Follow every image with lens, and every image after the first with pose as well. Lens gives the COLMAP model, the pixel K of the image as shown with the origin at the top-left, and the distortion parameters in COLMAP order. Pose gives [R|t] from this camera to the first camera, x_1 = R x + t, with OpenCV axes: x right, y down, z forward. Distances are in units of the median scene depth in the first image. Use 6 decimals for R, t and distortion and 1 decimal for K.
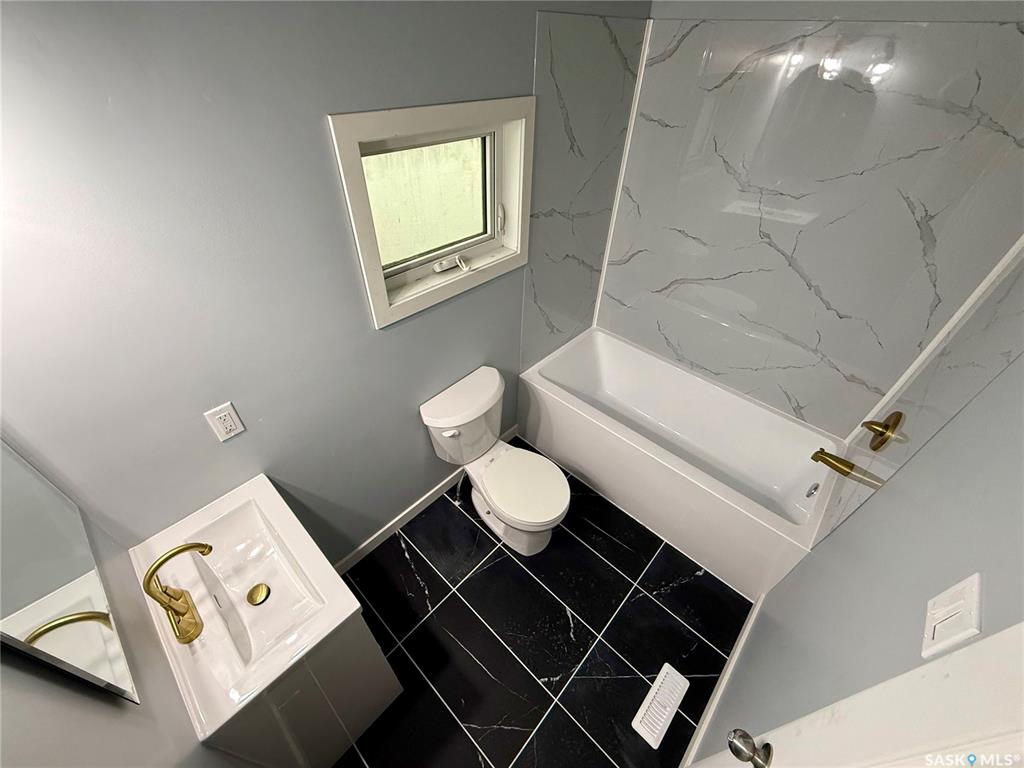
lens RADIAL K [[407.8, 0, 508.3], [0, 407.8, 384.8], [0, 0, 1]] dist [0.001113, 0.000081]
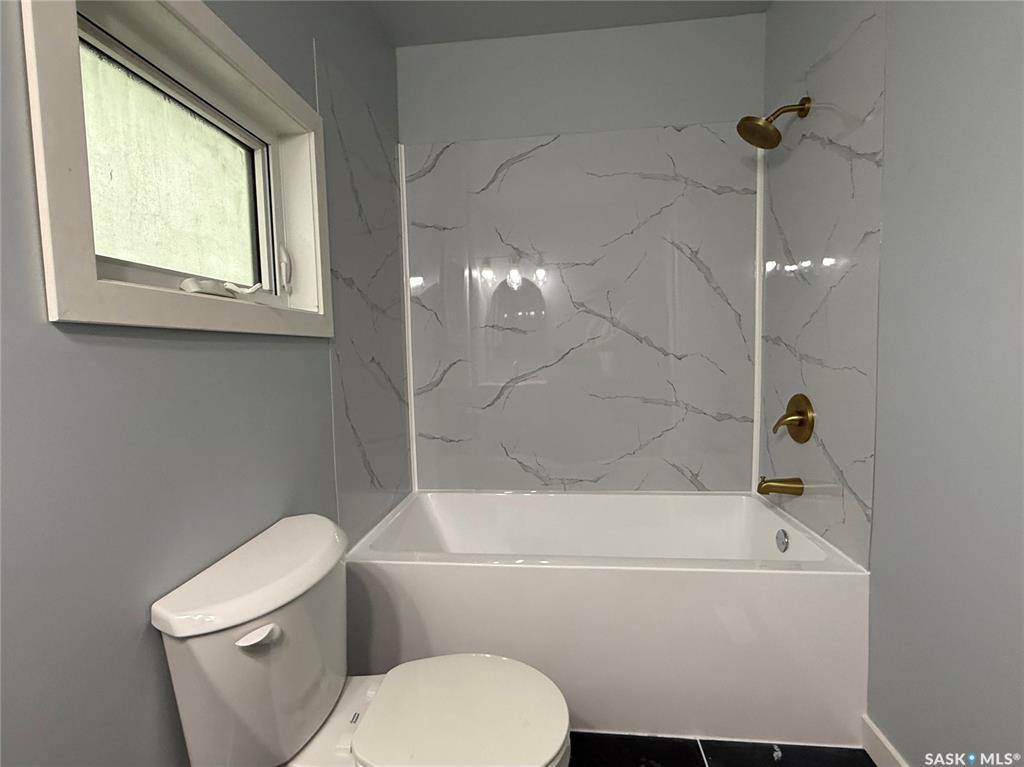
lens RADIAL K [[497.0, 0, 512.0], [0, 497.0, 383.5], [0, 0, 1]] dist [0.017651, 0.000268]
pose [[0.795613, -0.075603, 0.601069, -0.218420], [0.425707, 0.775685, -0.465926, 0.258998], [-0.431015, 0.626576, 0.649329, 0.430062]]
